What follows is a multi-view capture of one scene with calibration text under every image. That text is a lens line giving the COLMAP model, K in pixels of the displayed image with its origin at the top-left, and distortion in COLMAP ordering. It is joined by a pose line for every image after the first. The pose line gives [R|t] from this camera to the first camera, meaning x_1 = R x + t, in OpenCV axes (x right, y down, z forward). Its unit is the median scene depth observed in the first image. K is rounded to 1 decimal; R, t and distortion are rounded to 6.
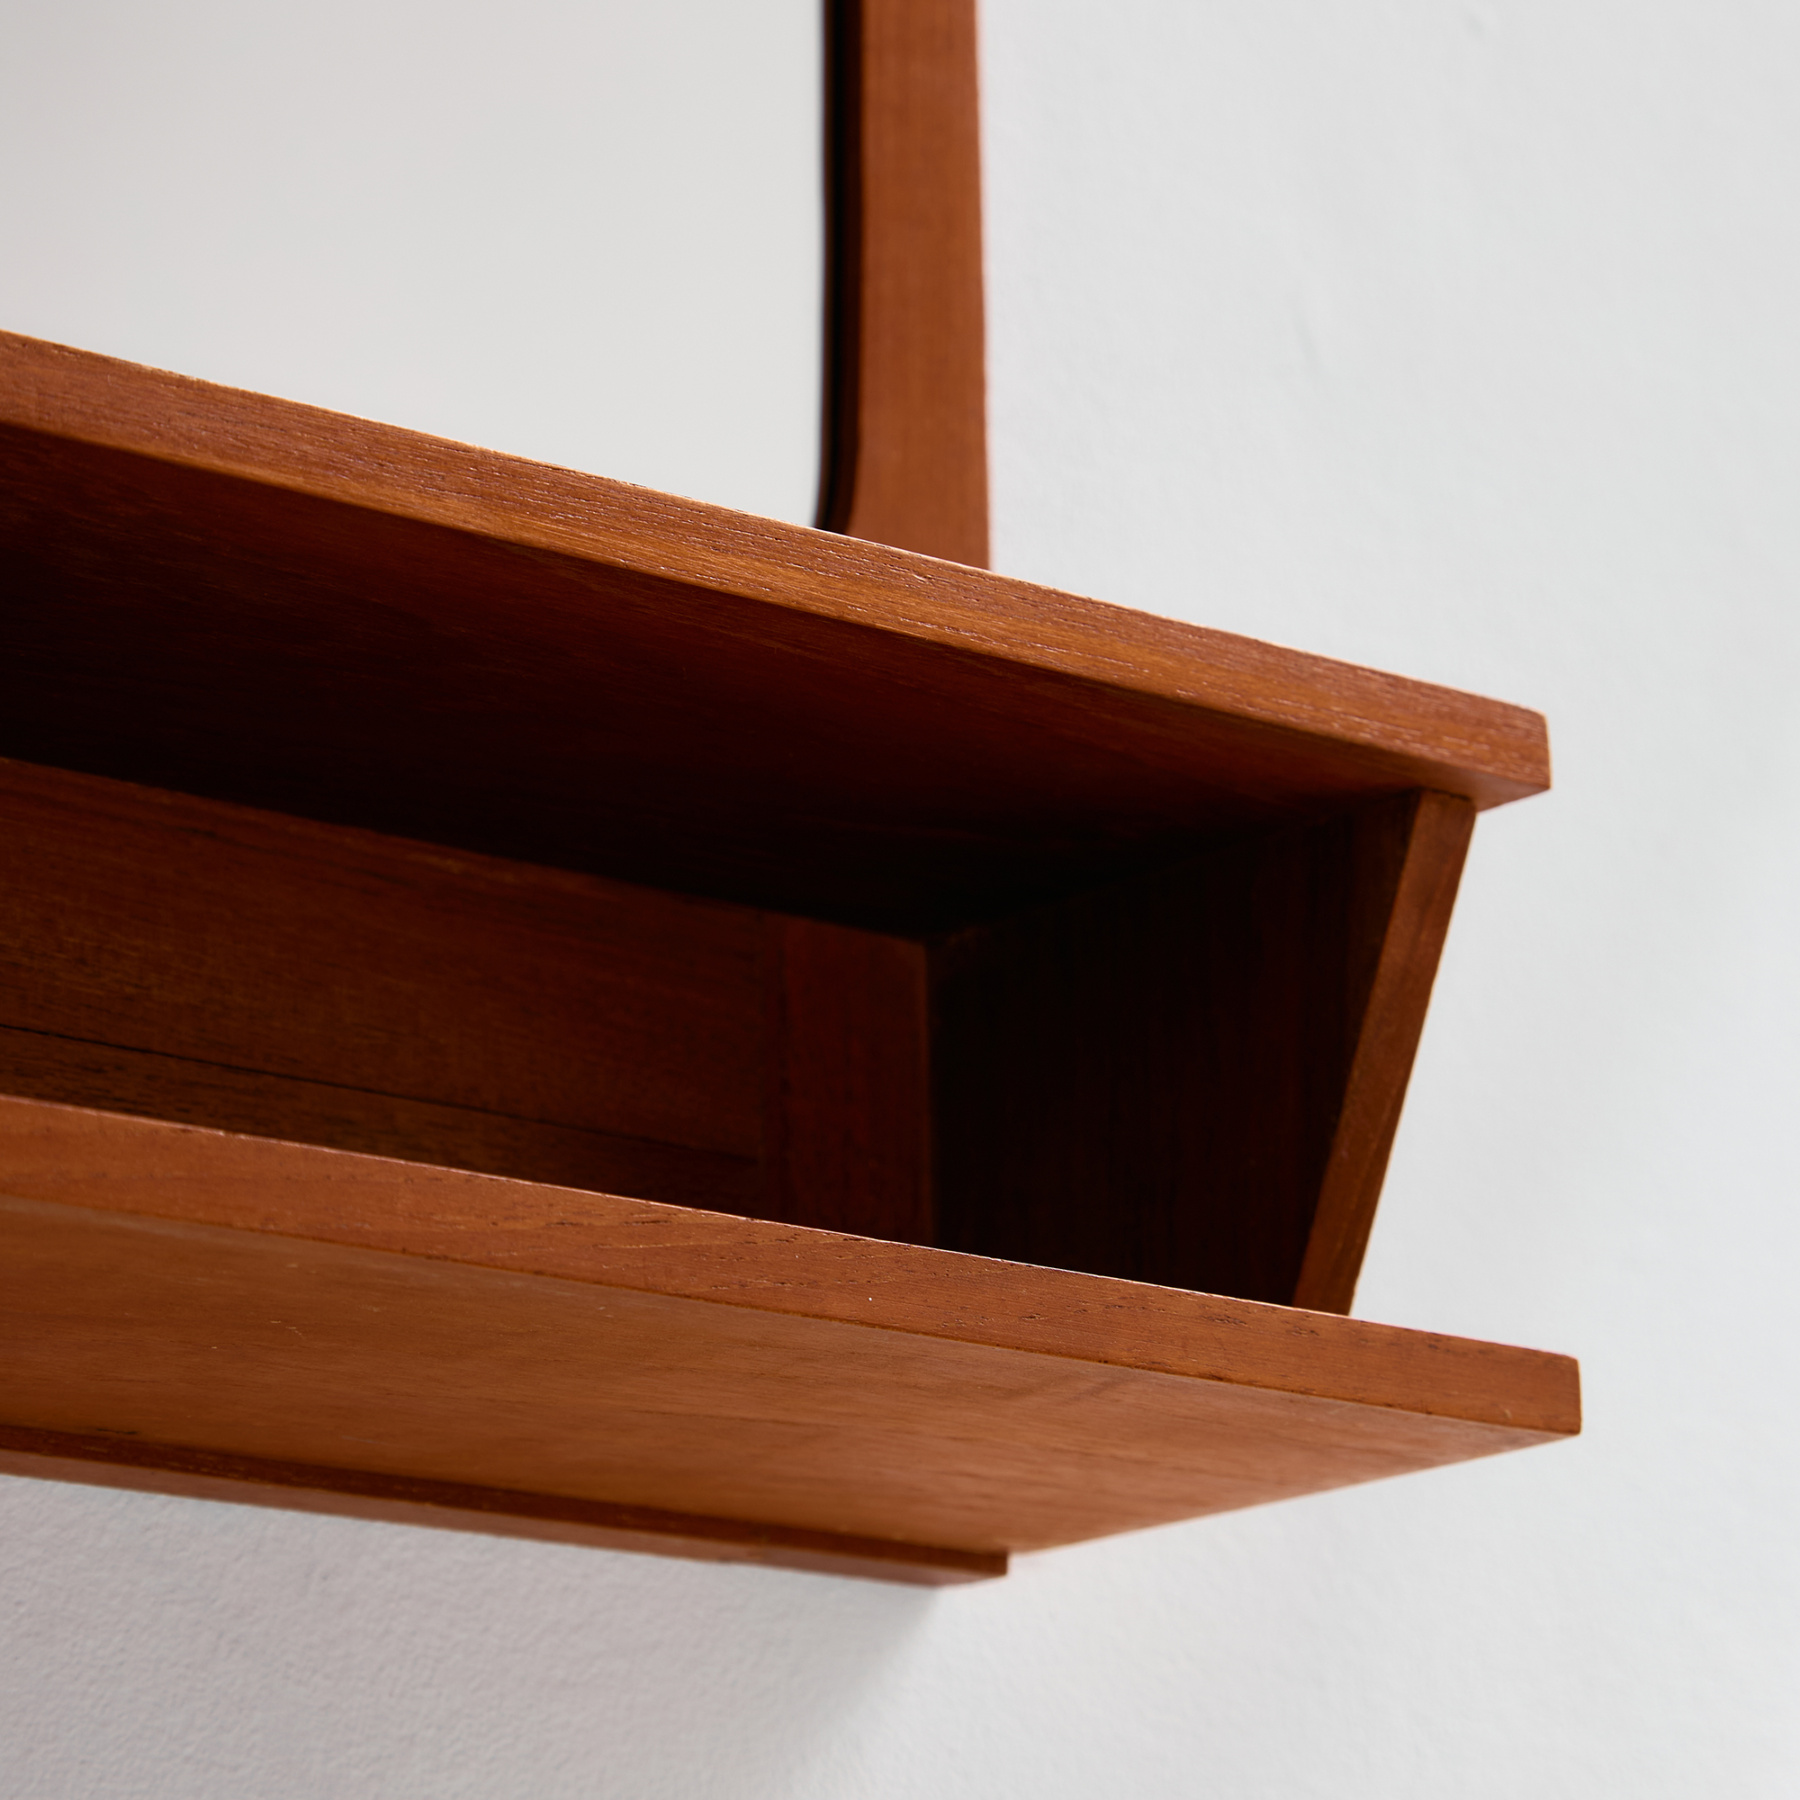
lens RADIAL K [[5049.9, 0, 867.7], [0, 5049.9, 917.6], [0, 0, 1]] dist [-0.114406, 0.000000]
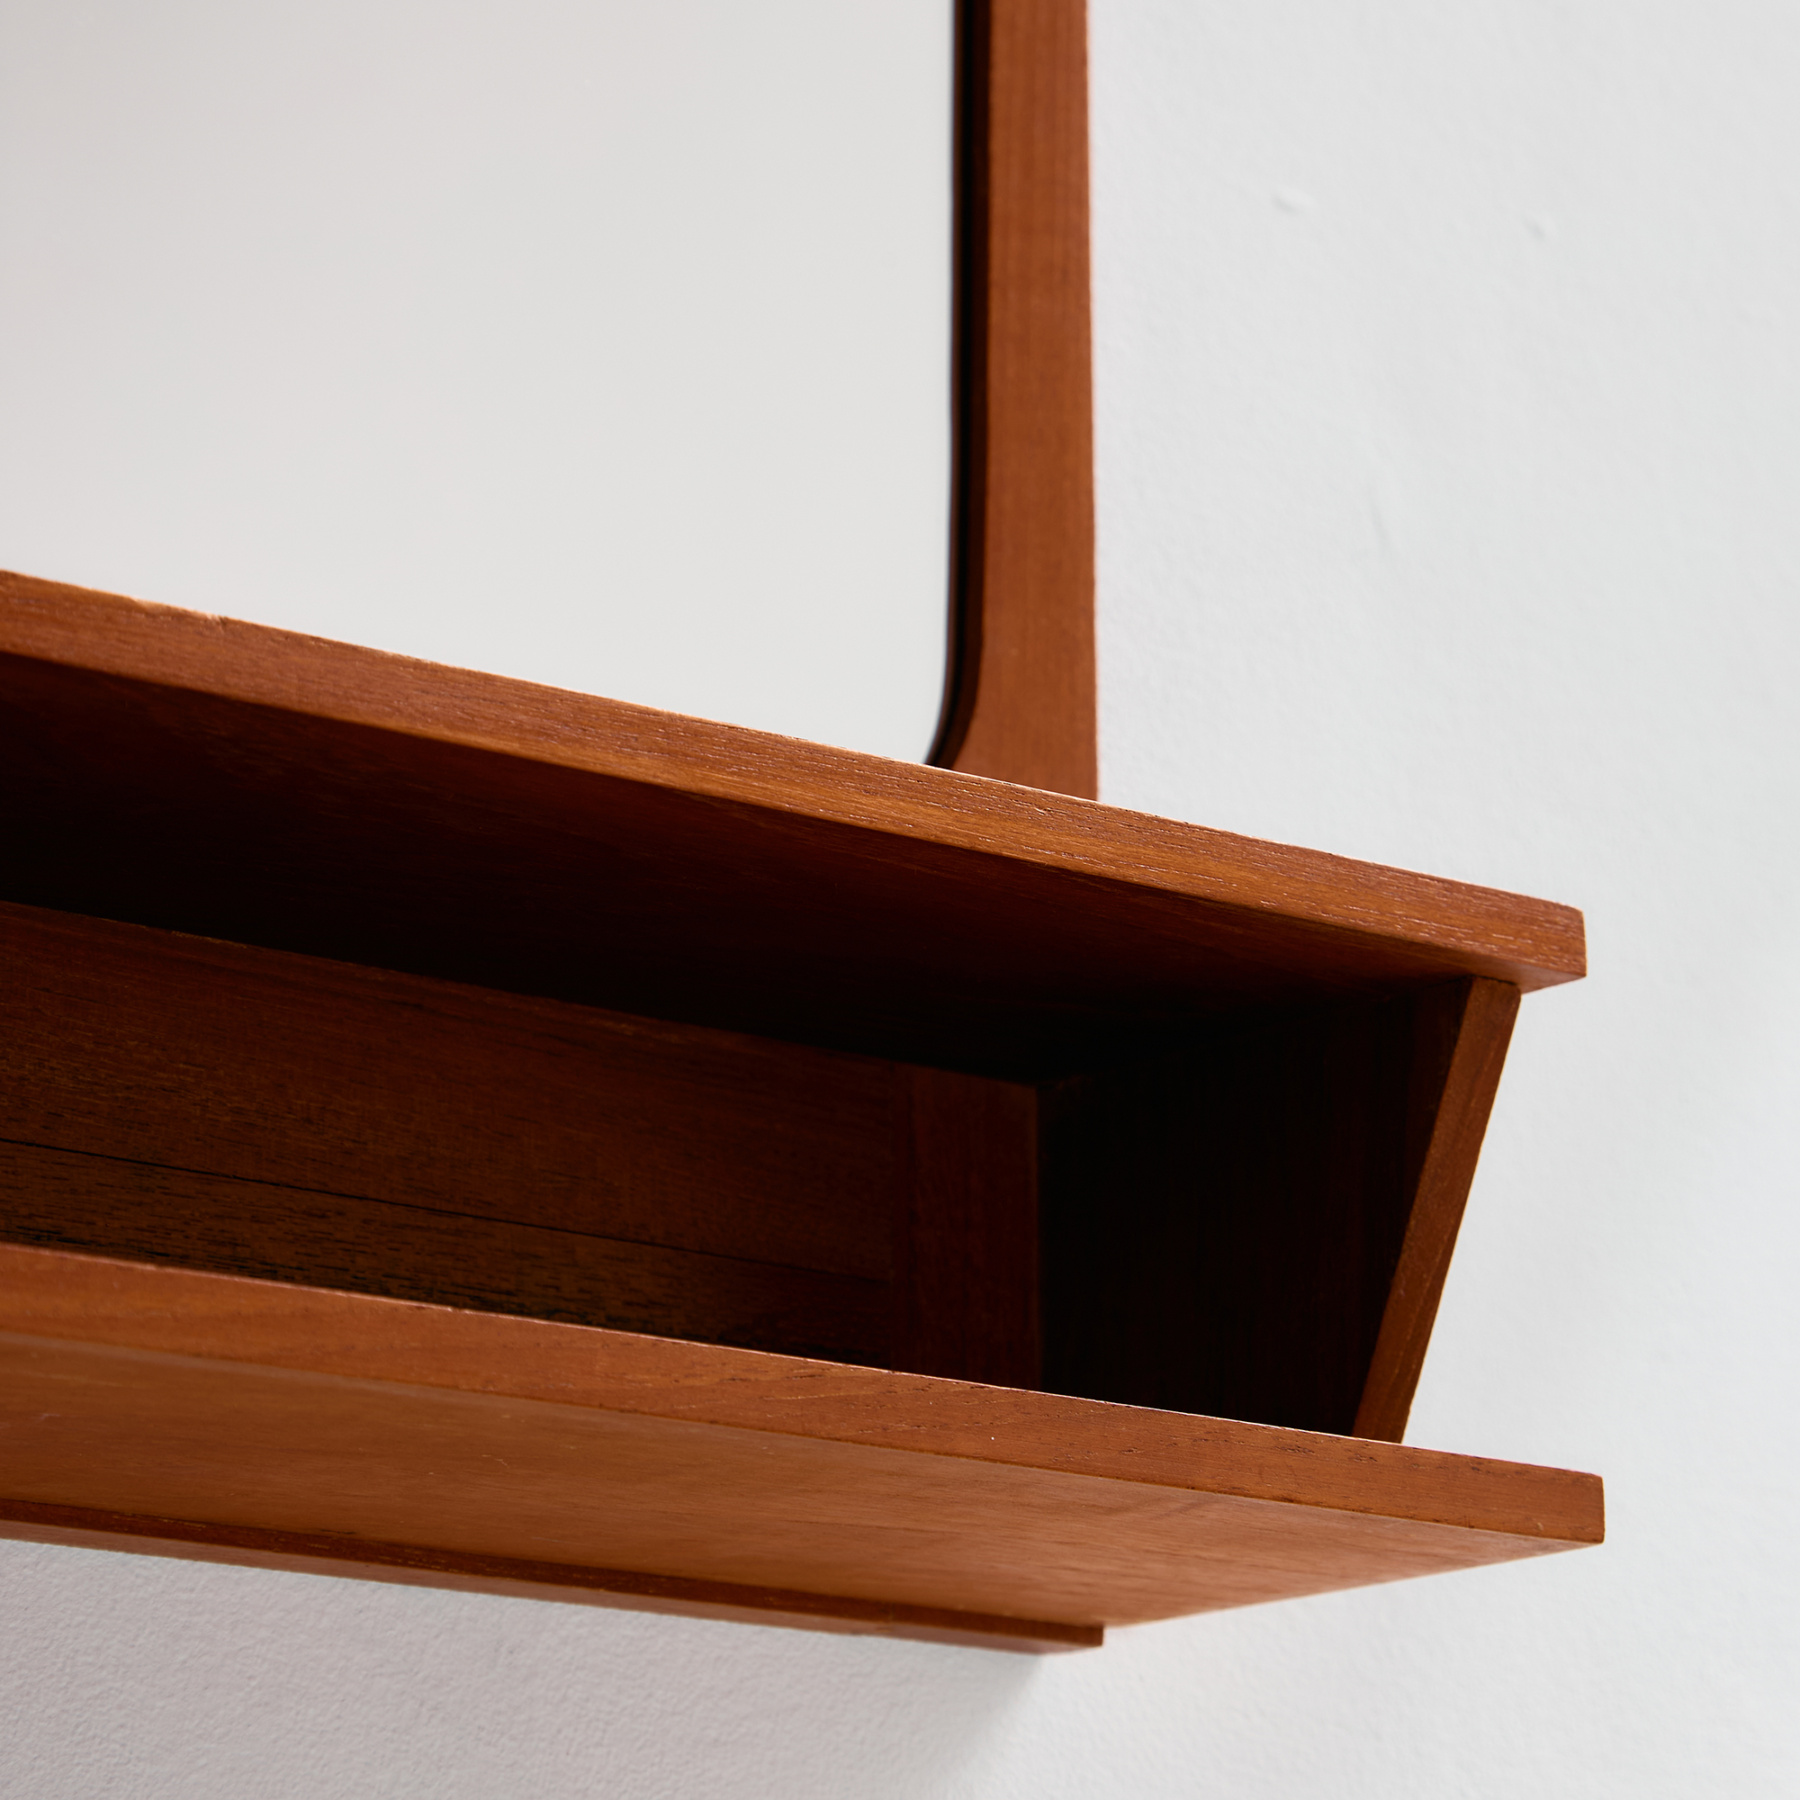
lens RADIAL K [[5049.9, 0, 920.0], [0, 5049.9, 892.3], [0, 0, 1]] dist [-0.114406, 0.000000]
pose [[0.999929, 0.010737, -0.005261, -0.010479], [-0.010676, 0.999877, 0.011447, -0.058388], [0.005384, -0.011390, 0.999921, -0.152703]]
